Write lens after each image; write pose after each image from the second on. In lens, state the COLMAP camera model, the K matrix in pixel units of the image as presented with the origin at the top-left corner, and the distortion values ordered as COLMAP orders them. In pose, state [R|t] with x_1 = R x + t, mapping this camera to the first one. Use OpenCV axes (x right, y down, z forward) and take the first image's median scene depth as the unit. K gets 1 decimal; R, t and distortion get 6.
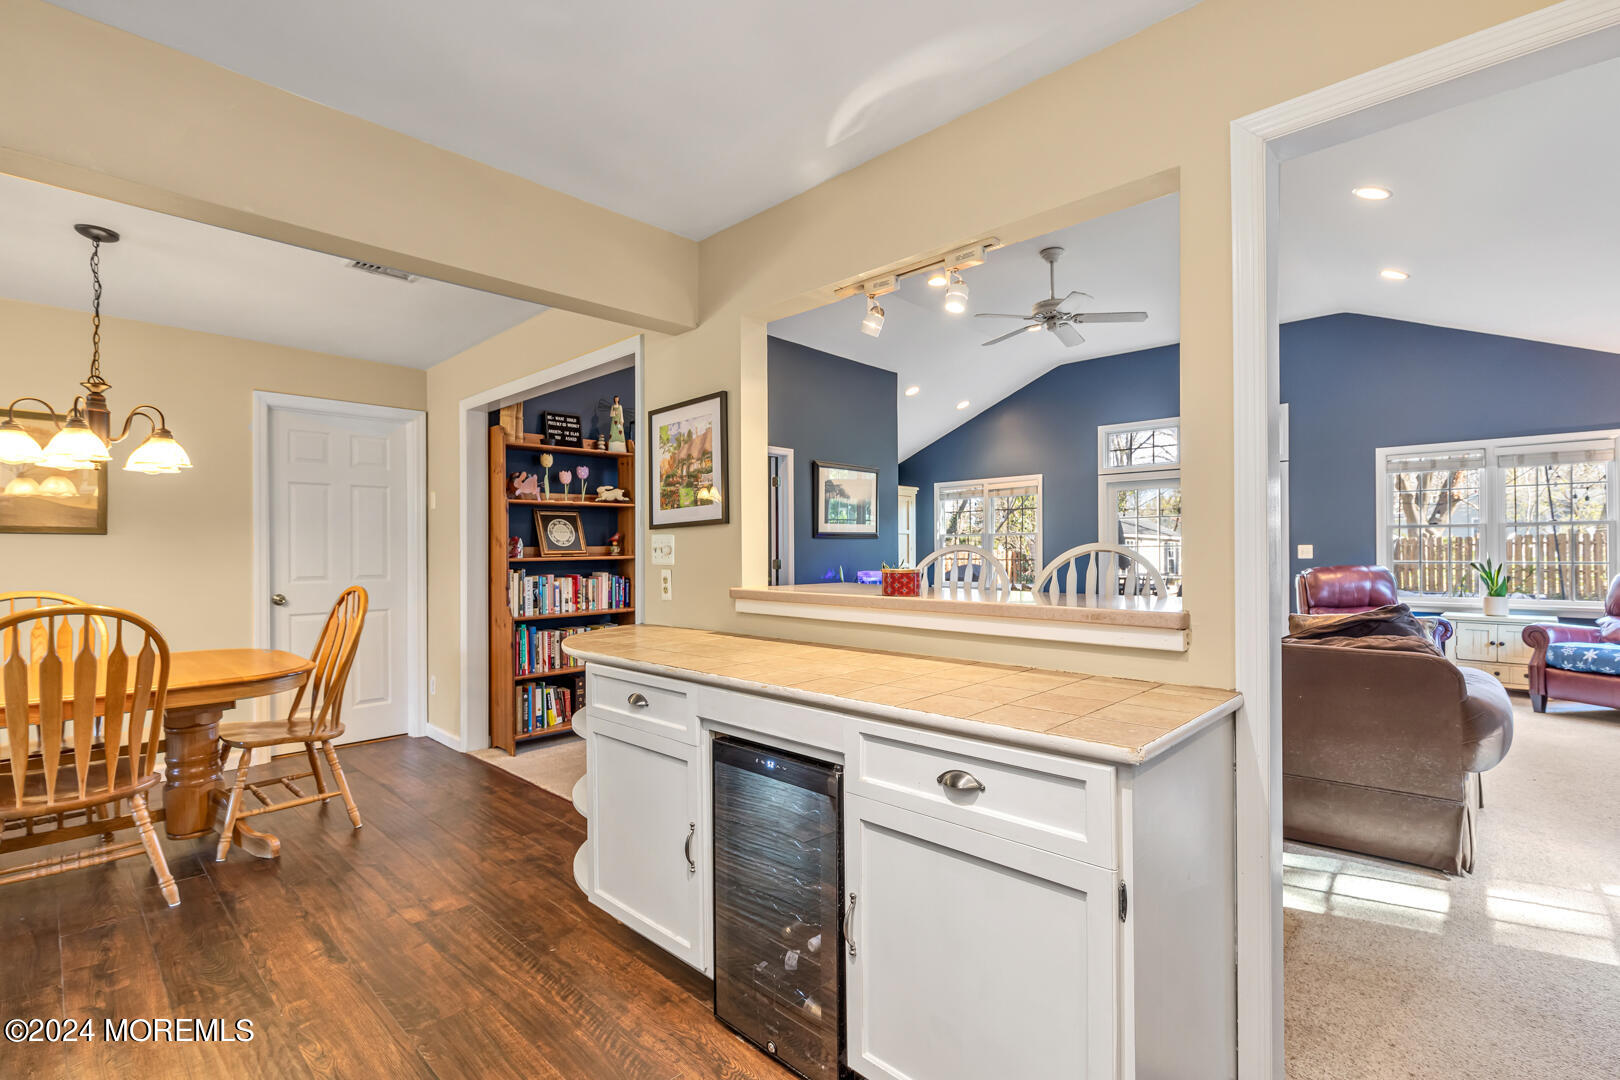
lens RADIAL K [[732.2, 0, 808.1], [0, 732.2, 545.0], [0, 0, 1]] dist [-0.001887, -0.001528]
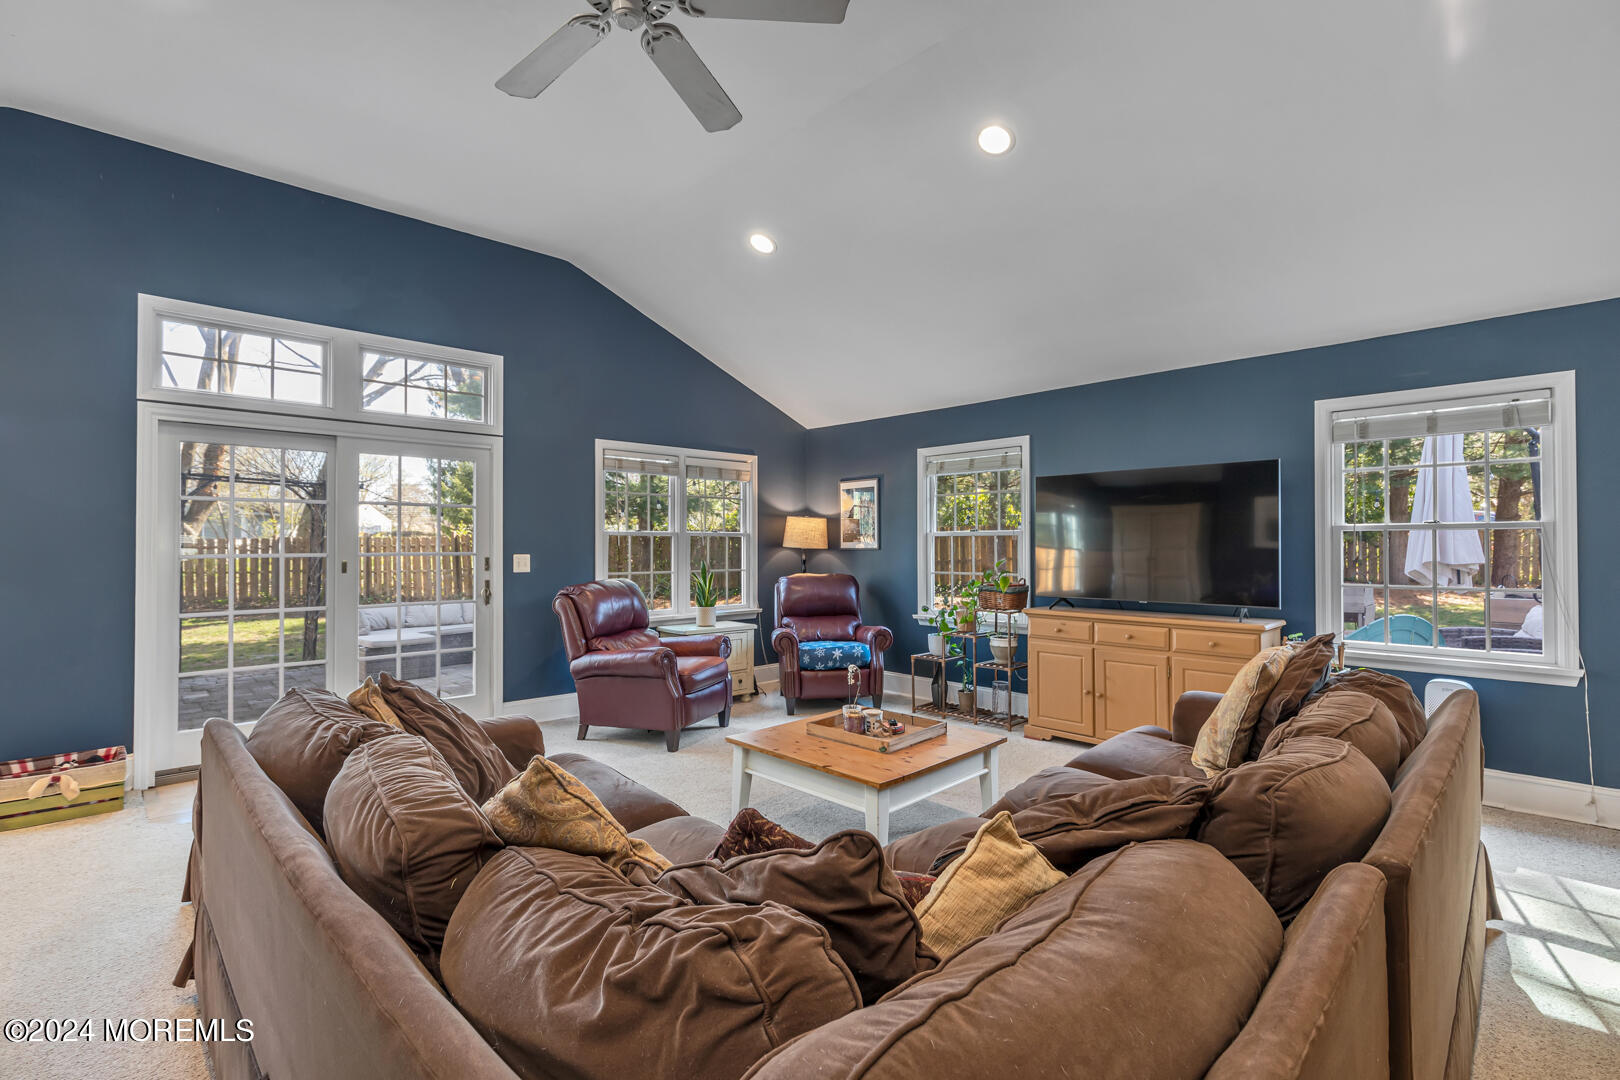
lens RADIAL K [[700.6, 0, 803.0], [0, 700.6, 538.1], [0, 0, 1]] dist [-0.000907, 0.000286]
pose [[0.057409, 0.015708, 0.998227, -0.017115], [-0.007259, 0.999856, -0.015316, -0.017883], [-0.998324, -0.006366, 0.057515, 1.682910]]
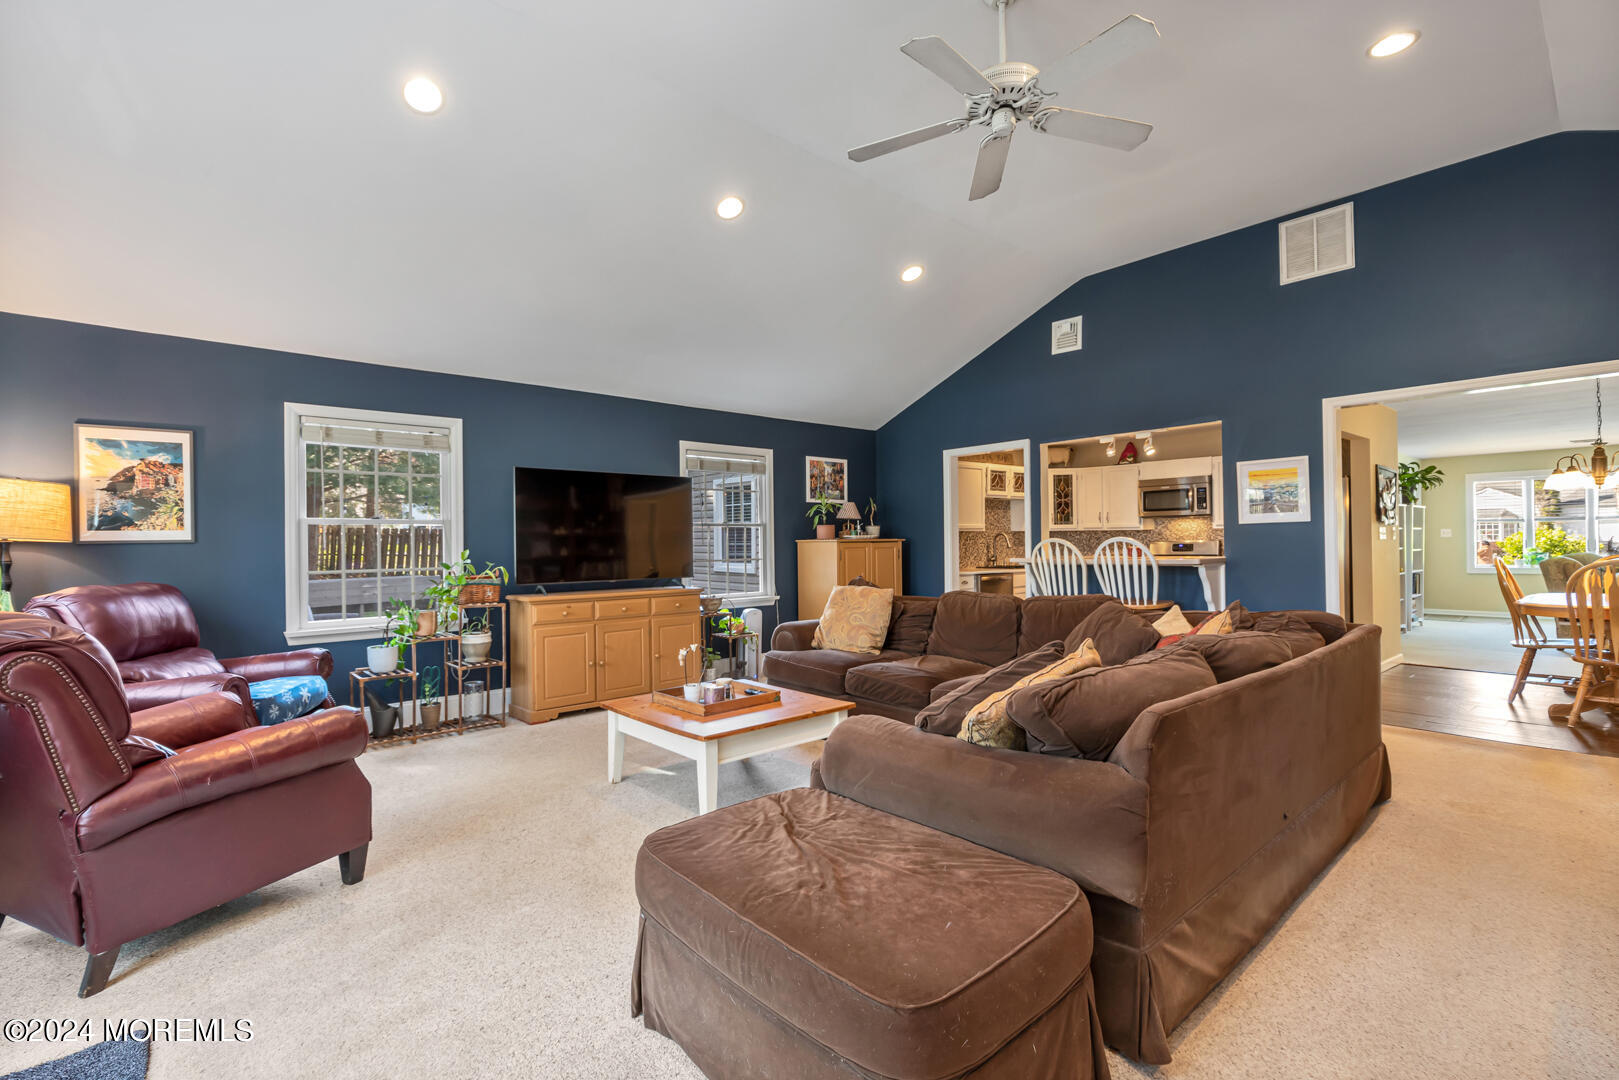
lens RADIAL K [[745.7, 0, 802.8], [0, 745.7, 537.3], [0, 0, 1]] dist [0.001011, 0.000733]
pose [[-0.993792, 0.019738, 0.109491, 0.807589], [0.017810, 0.999669, -0.018567, 0.020092], [-0.109821, -0.016501, -0.993814, 2.913839]]
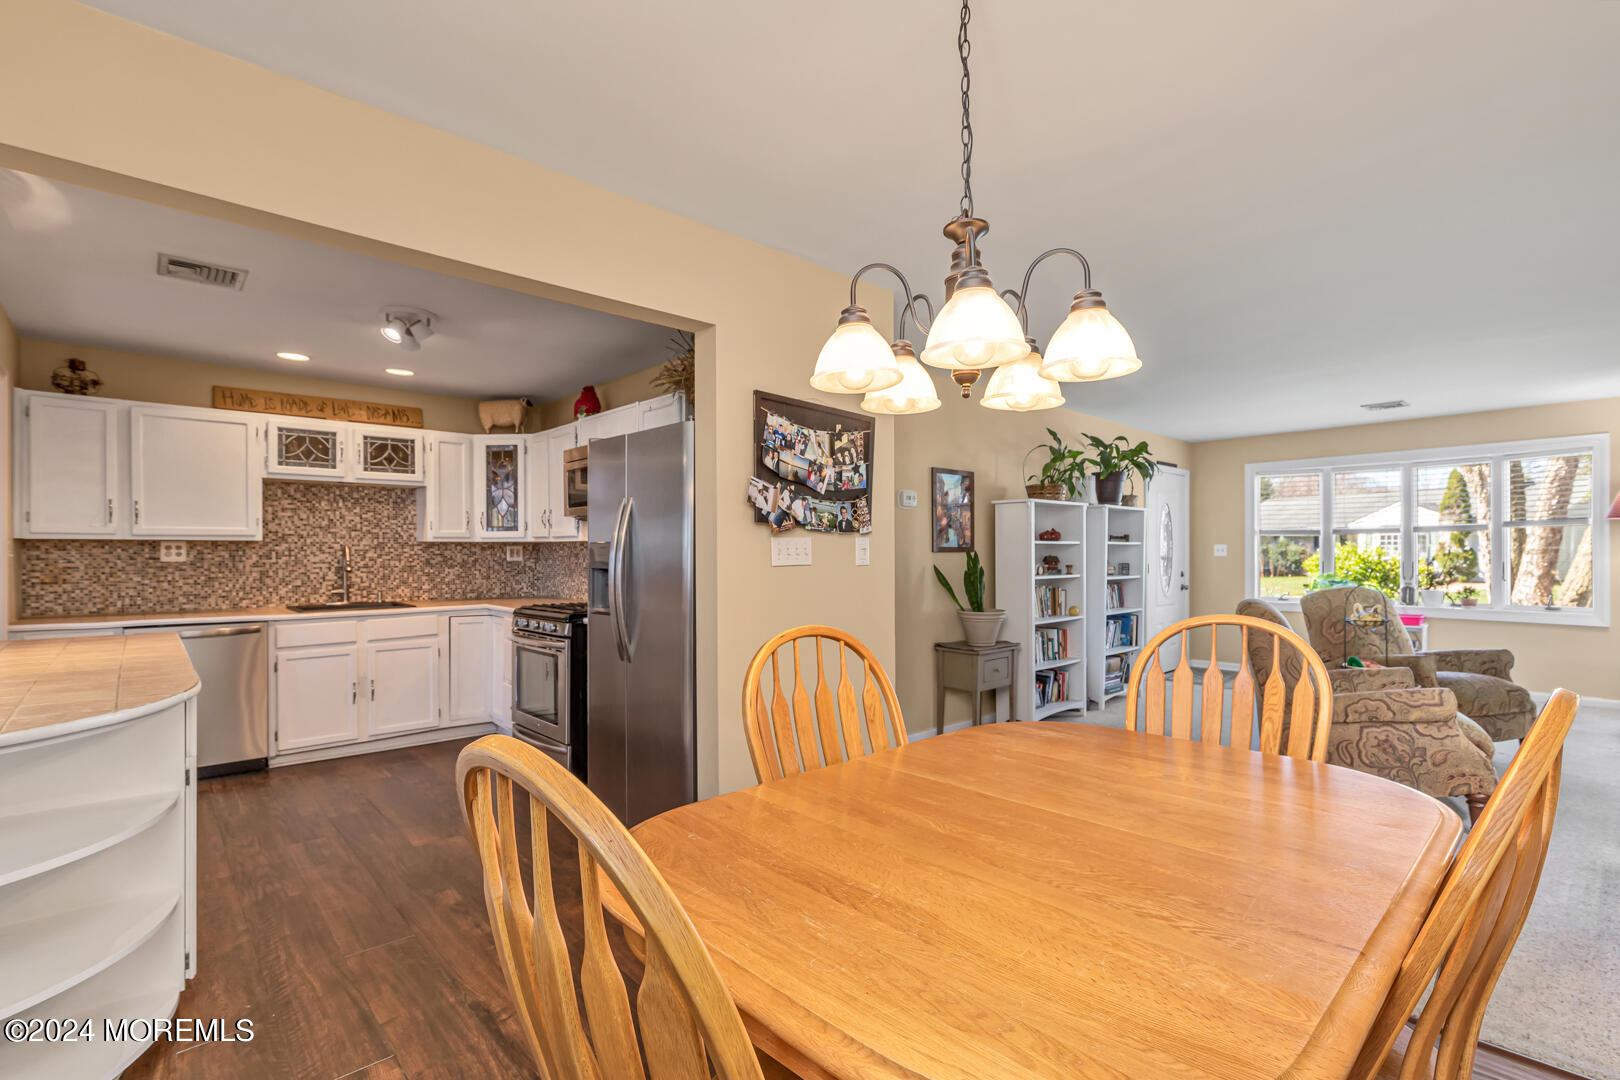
lens RADIAL K [[732.2, 0, 816.4], [0, 732.2, 554.5], [0, 0, 1]] dist [-0.001887, -0.001528]
pose [[-0.997984, 0.012811, 0.062160, -0.828775], [0.012290, 0.999886, -0.008754, 0.009821], [-0.062265, -0.007972, -0.998028, 1.388284]]
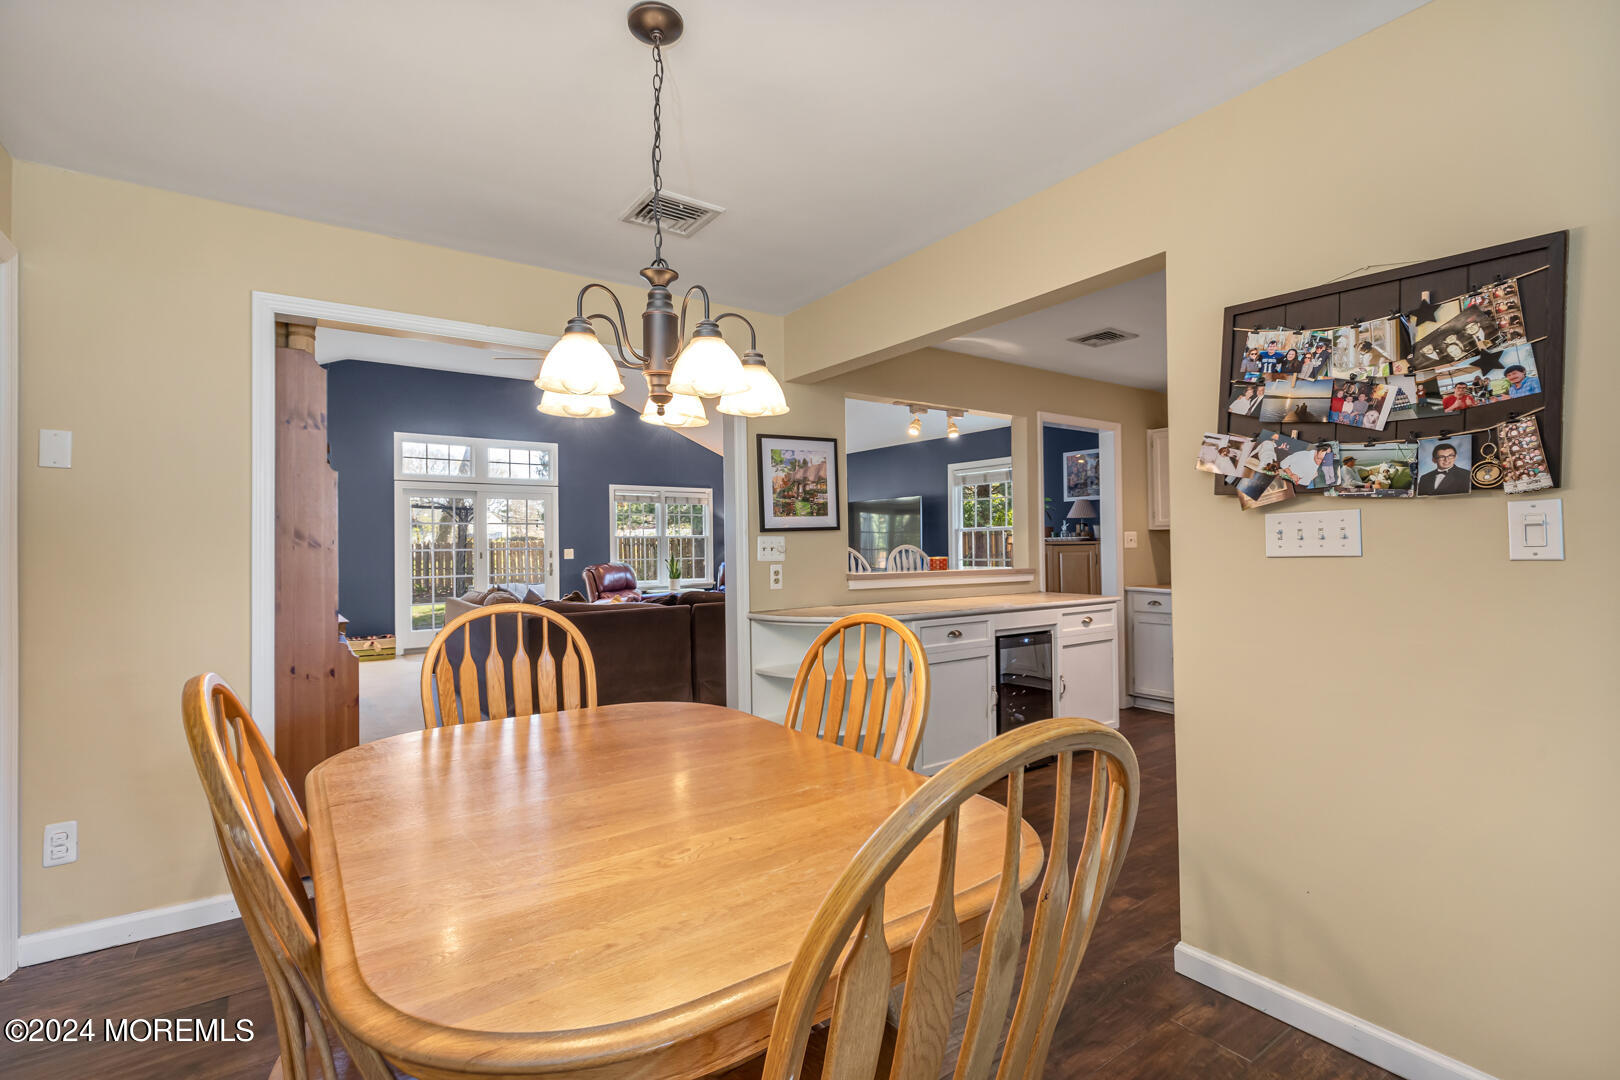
lens RADIAL K [[732.2, 0, 817.6], [0, 732.2, 545.1], [0, 0, 1]] dist [-0.001887, -0.001528]
pose [[0.193185, 0.007078, 0.981137, -1.416649], [0.002037, 0.999969, -0.007615, 0.009873], [-0.981160, 0.003469, 0.193165, 0.696998]]
